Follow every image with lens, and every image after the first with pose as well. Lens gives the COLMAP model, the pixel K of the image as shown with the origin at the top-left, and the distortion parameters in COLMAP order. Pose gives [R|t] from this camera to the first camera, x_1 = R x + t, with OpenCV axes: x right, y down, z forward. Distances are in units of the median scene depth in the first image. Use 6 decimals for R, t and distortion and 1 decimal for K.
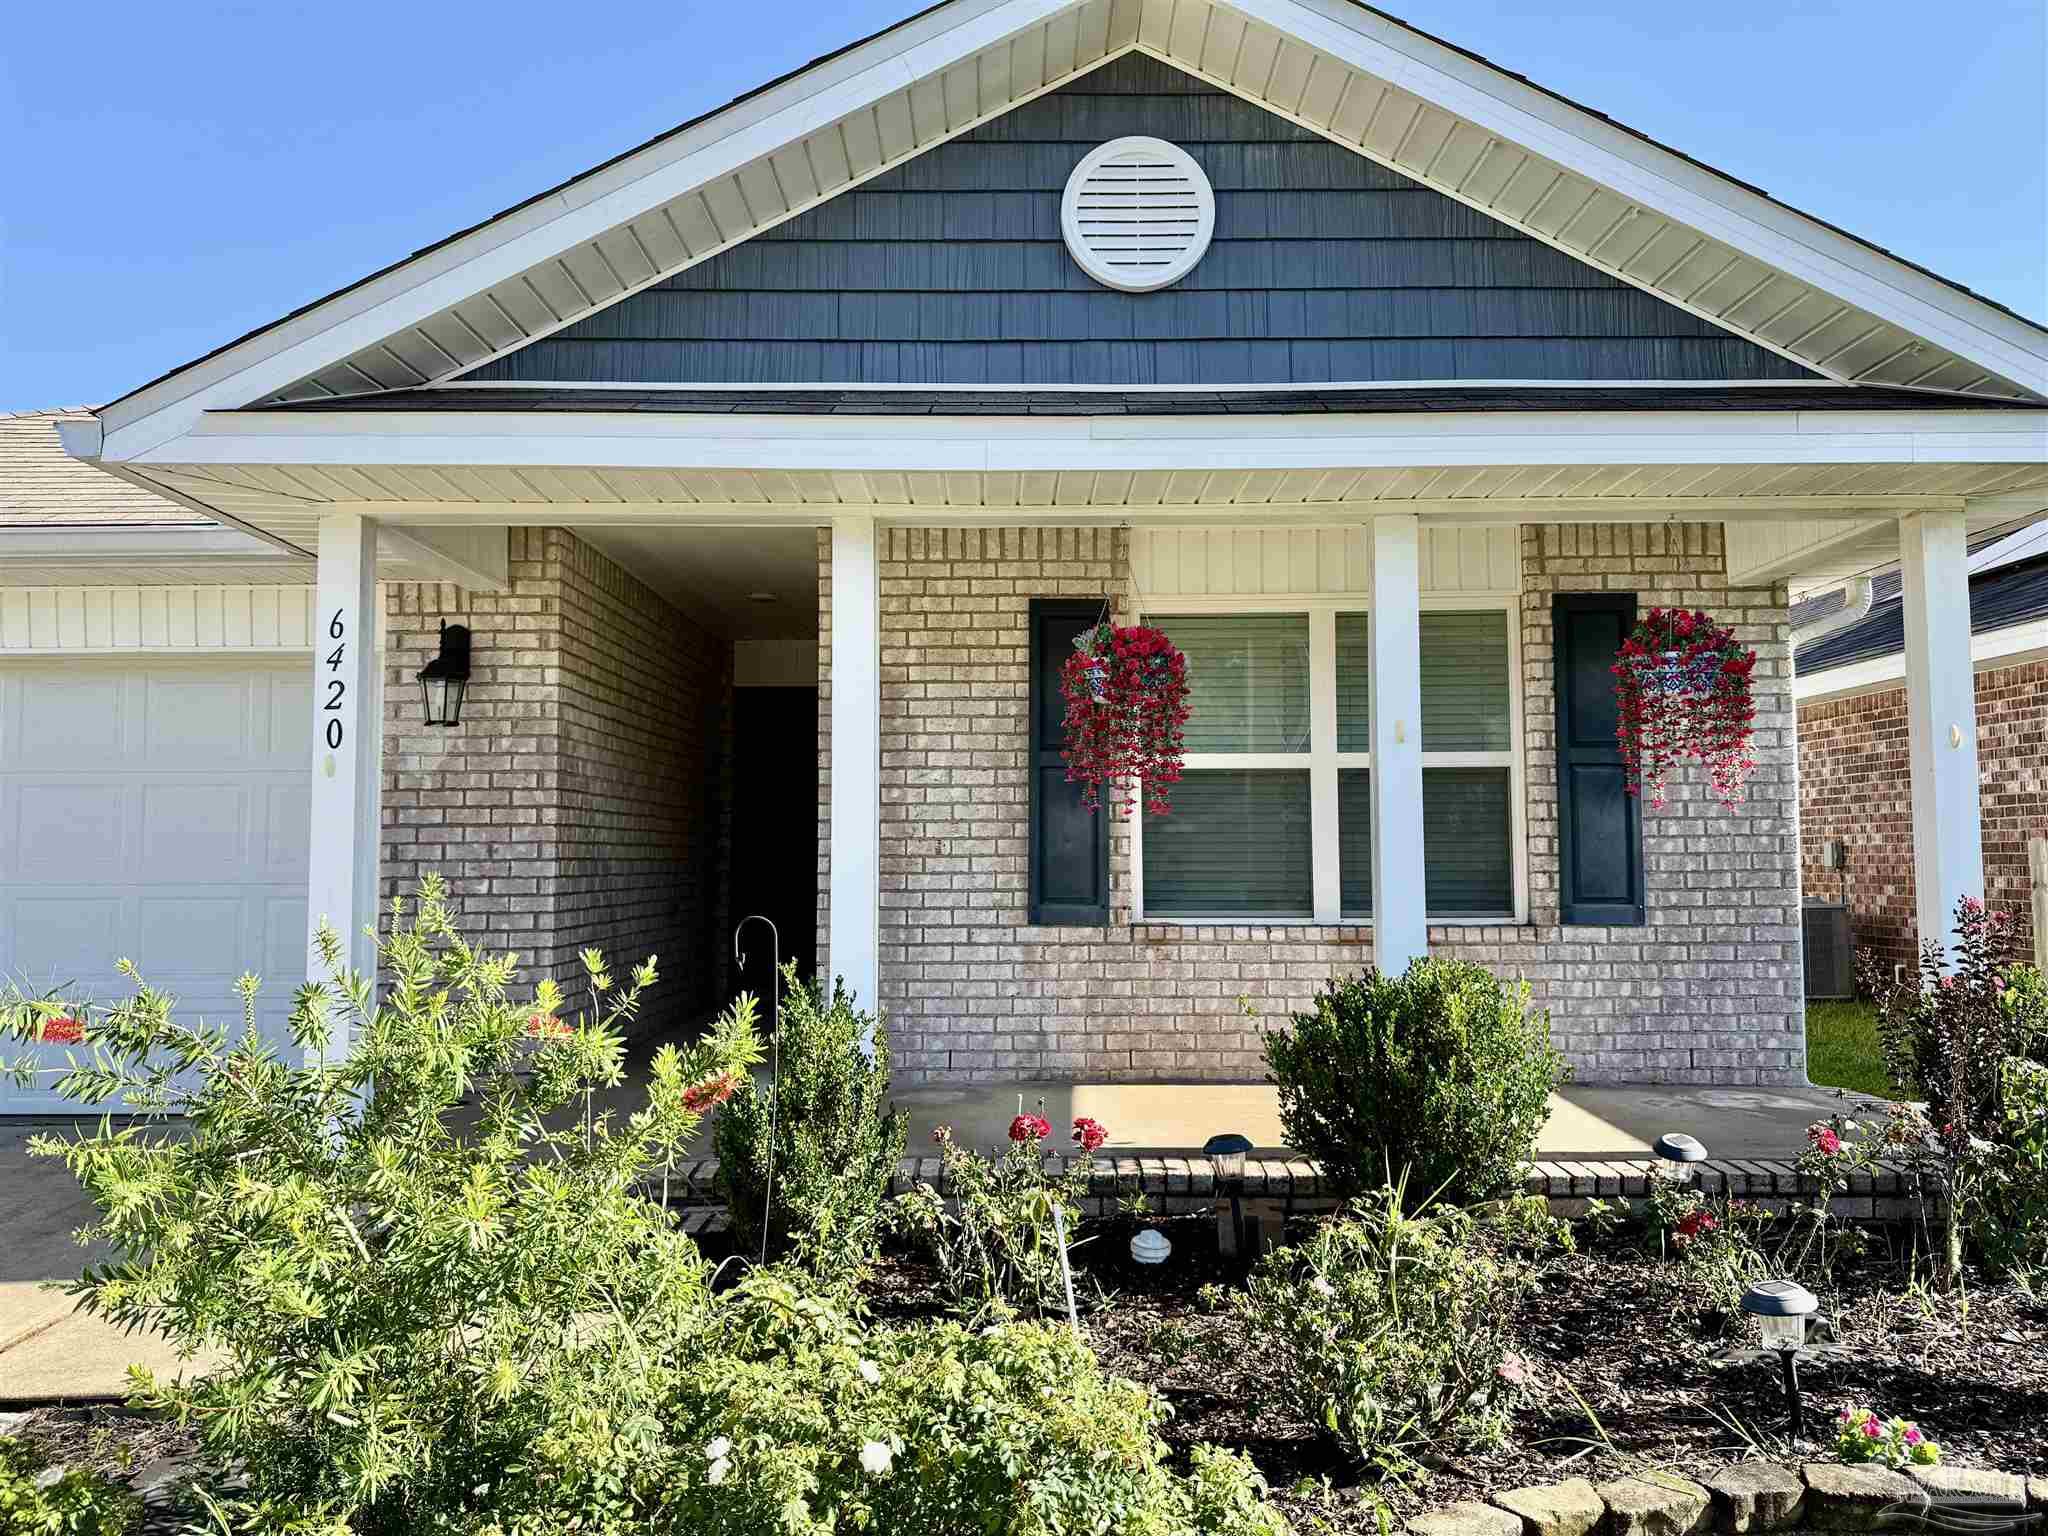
lens RADIAL K [[1435.0, 0, 1008.0], [0, 1435.0, 778.0], [0, 0, 1]] dist [0.052650, -0.066348]
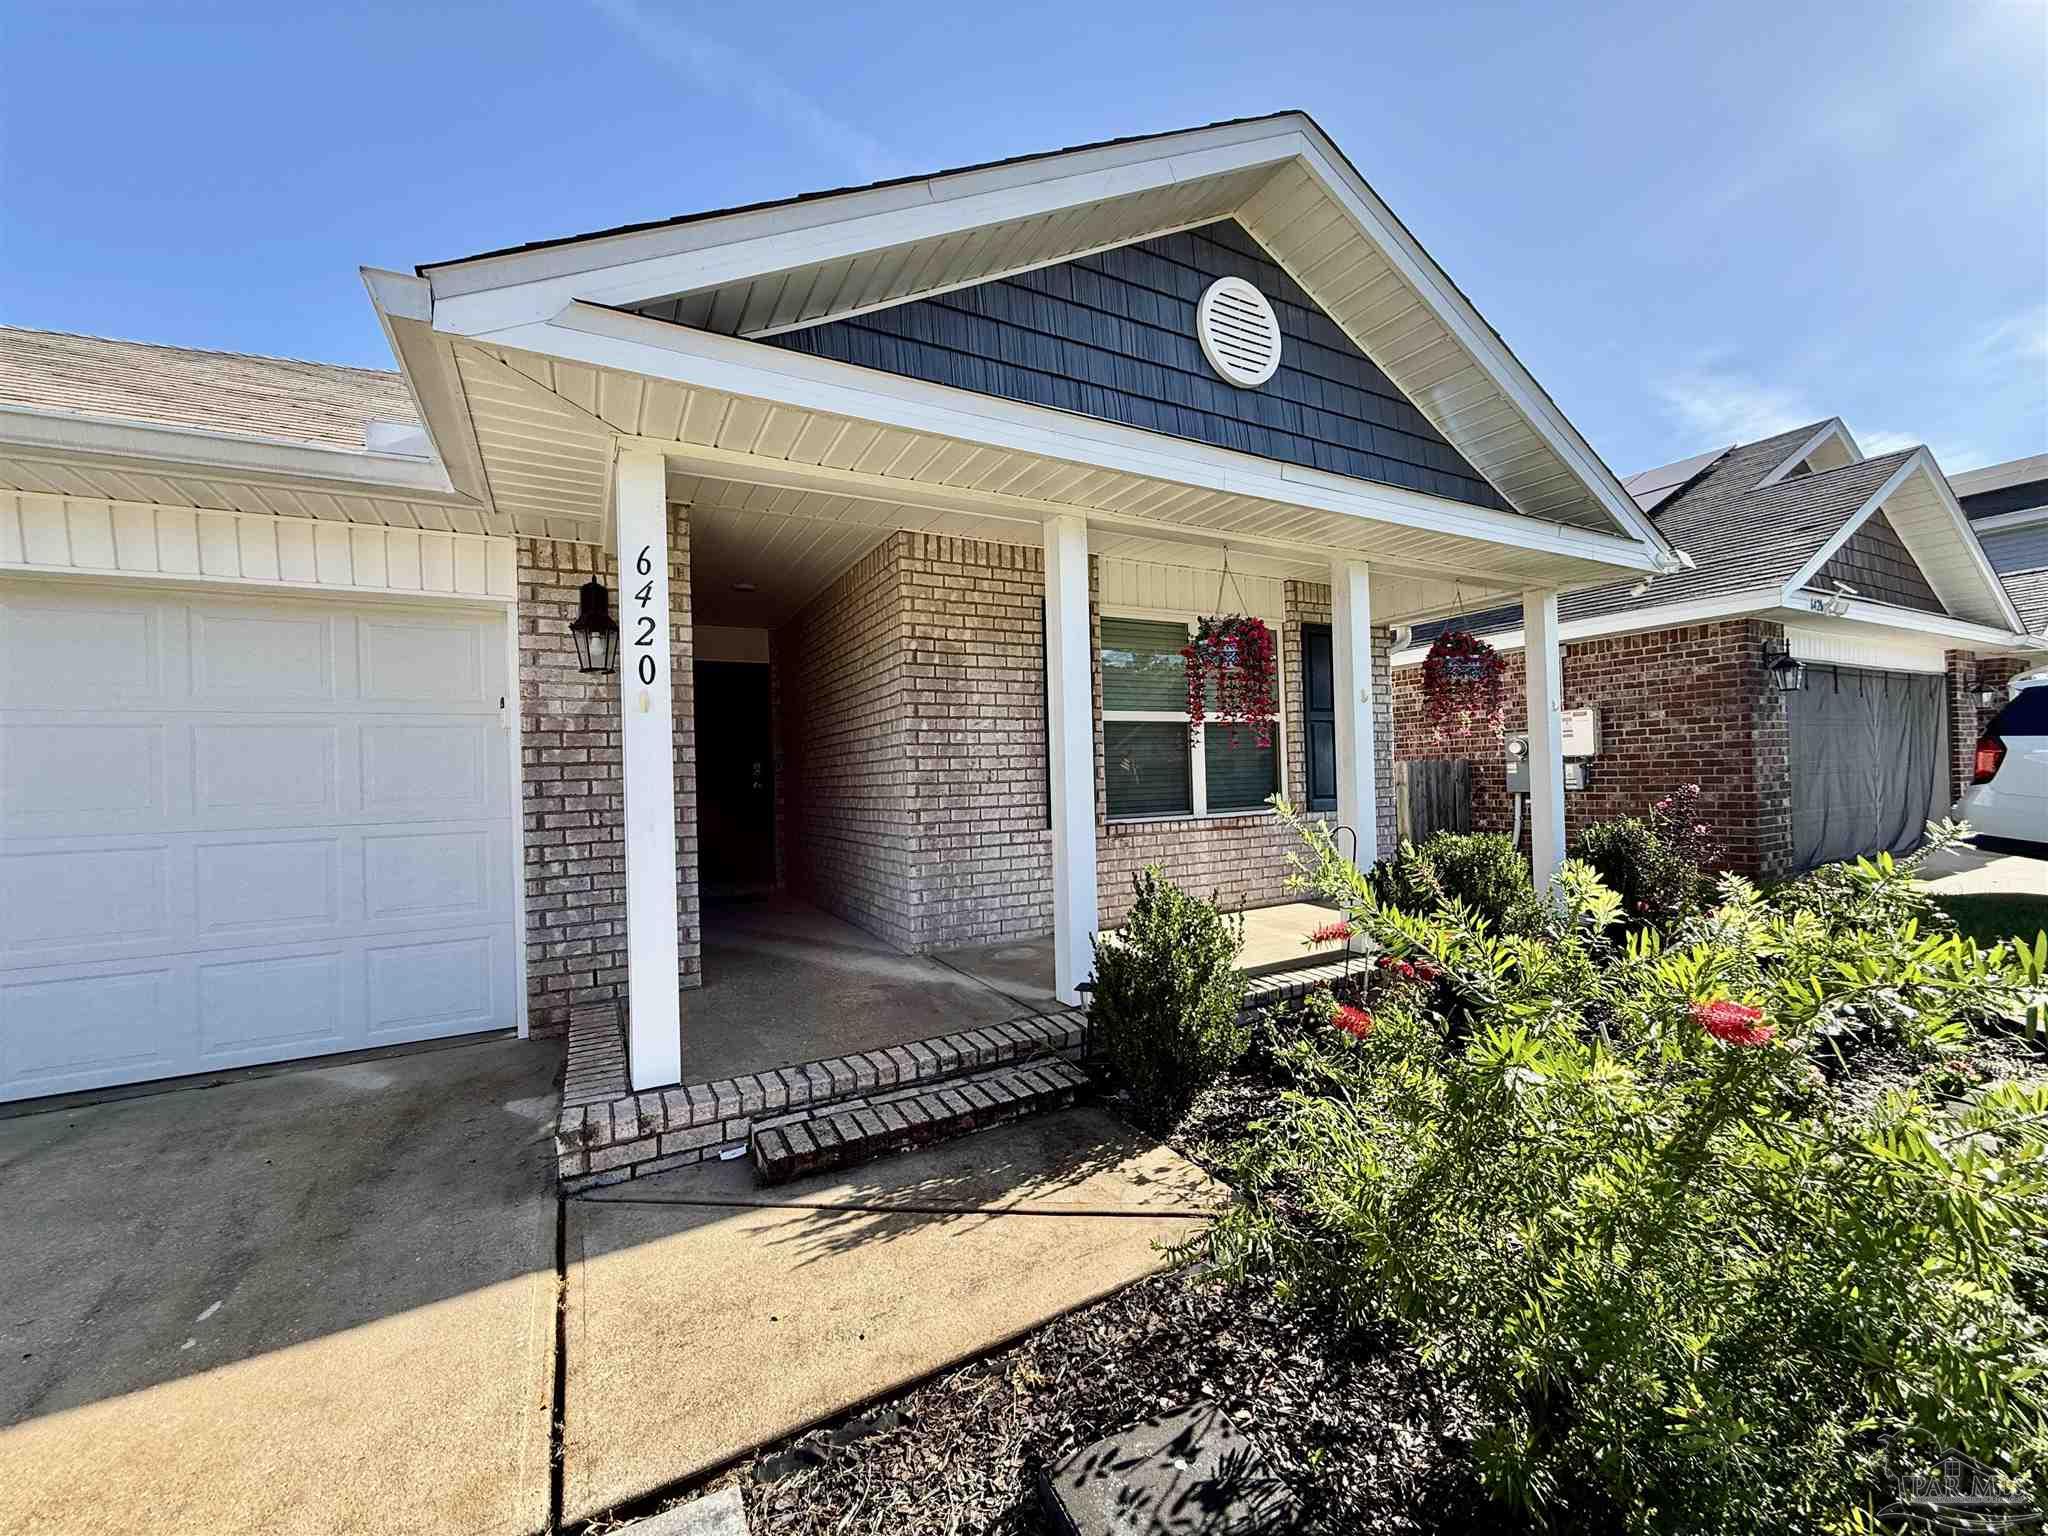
lens RADIAL K [[815.1, 0, 1031.2], [0, 815.1, 762.0], [0, 0, 1]] dist [-0.001226, 0.000657]
pose [[0.882537, -0.011799, 0.470095, -0.383005], [-0.002801, 0.999536, 0.030346, 0.011459], [-0.470234, -0.028098, 0.882094, 0.291251]]
